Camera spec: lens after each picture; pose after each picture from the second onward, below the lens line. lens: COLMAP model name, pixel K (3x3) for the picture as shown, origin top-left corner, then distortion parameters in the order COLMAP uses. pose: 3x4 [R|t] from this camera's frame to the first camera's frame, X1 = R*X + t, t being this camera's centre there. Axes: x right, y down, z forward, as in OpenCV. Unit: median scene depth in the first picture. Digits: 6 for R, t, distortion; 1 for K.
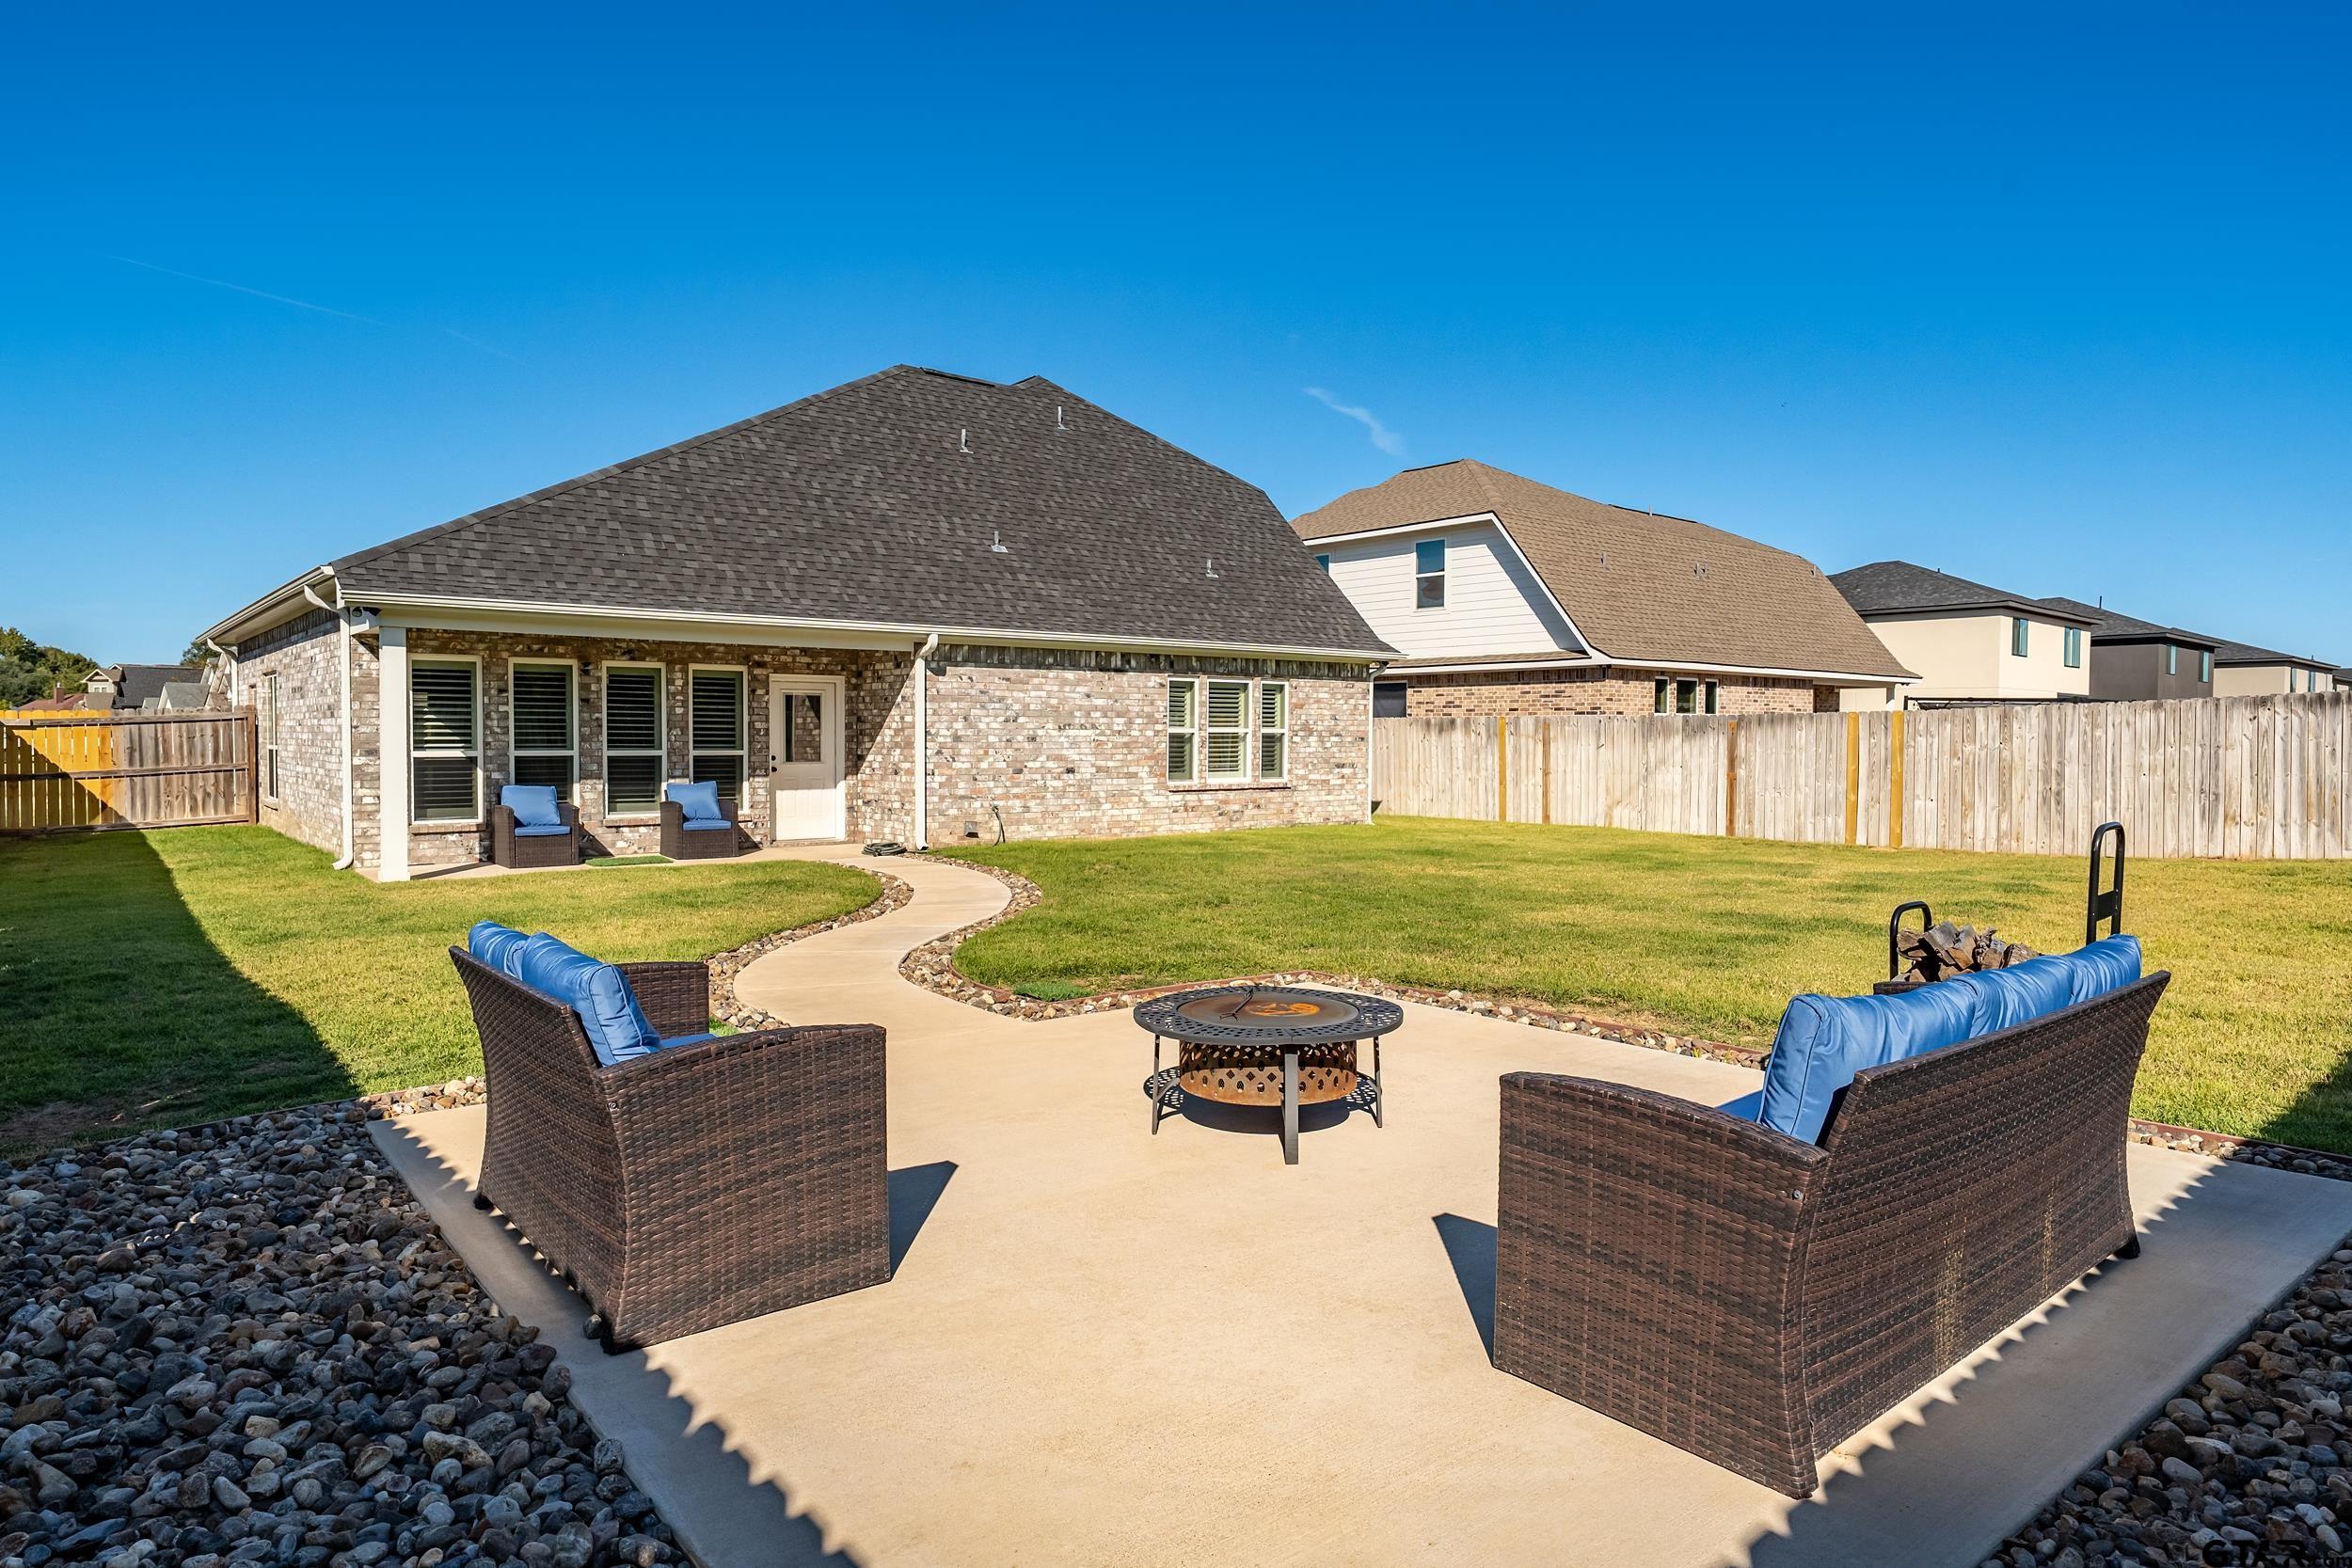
lens RADIAL K [[1411.6, 0, 1180.5], [0, 1411.6, 778.8], [0, 0, 1]] dist [0.004156, 0.000239]
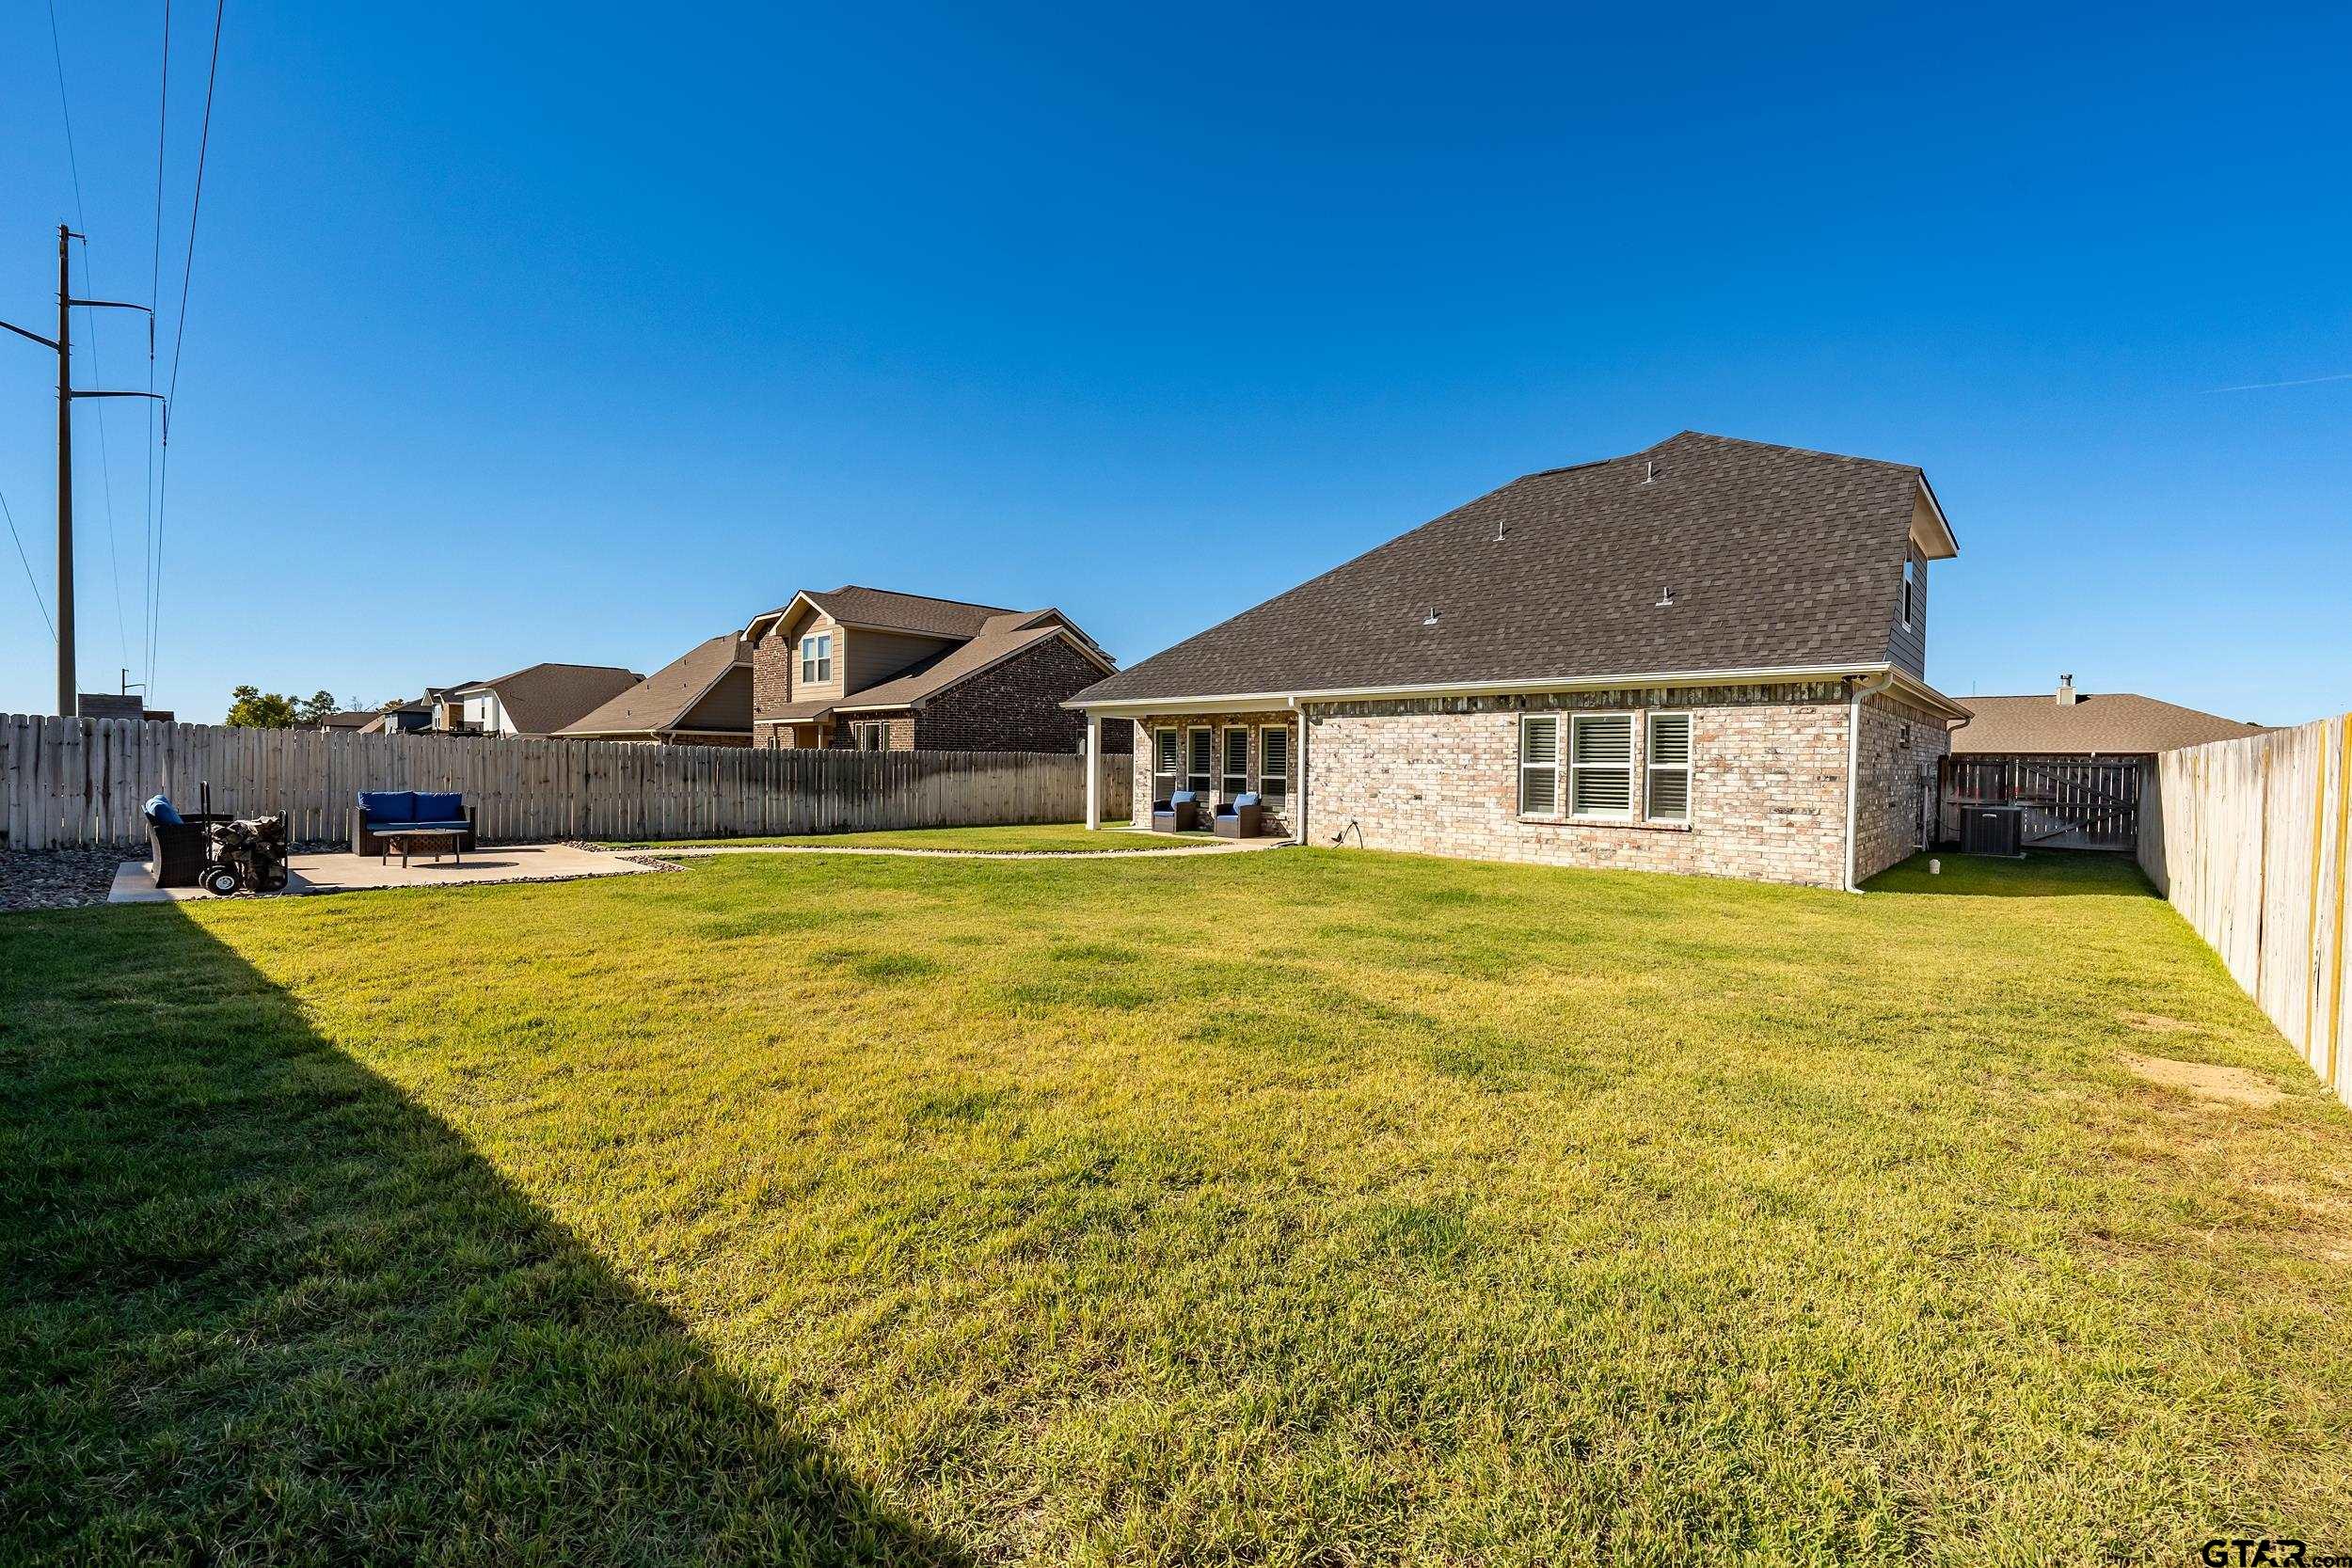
lens RADIAL K [[1034.6, 0, 1175.9], [0, 1034.6, 778.4], [0, 0, 1]] dist [-0.001385, -0.000018]
pose [[0.084644, 0.015824, -0.996286, 0.768223], [-0.040618, 0.999098, 0.012418, -0.024043], [0.995583, 0.039416, 0.085211, 0.688811]]
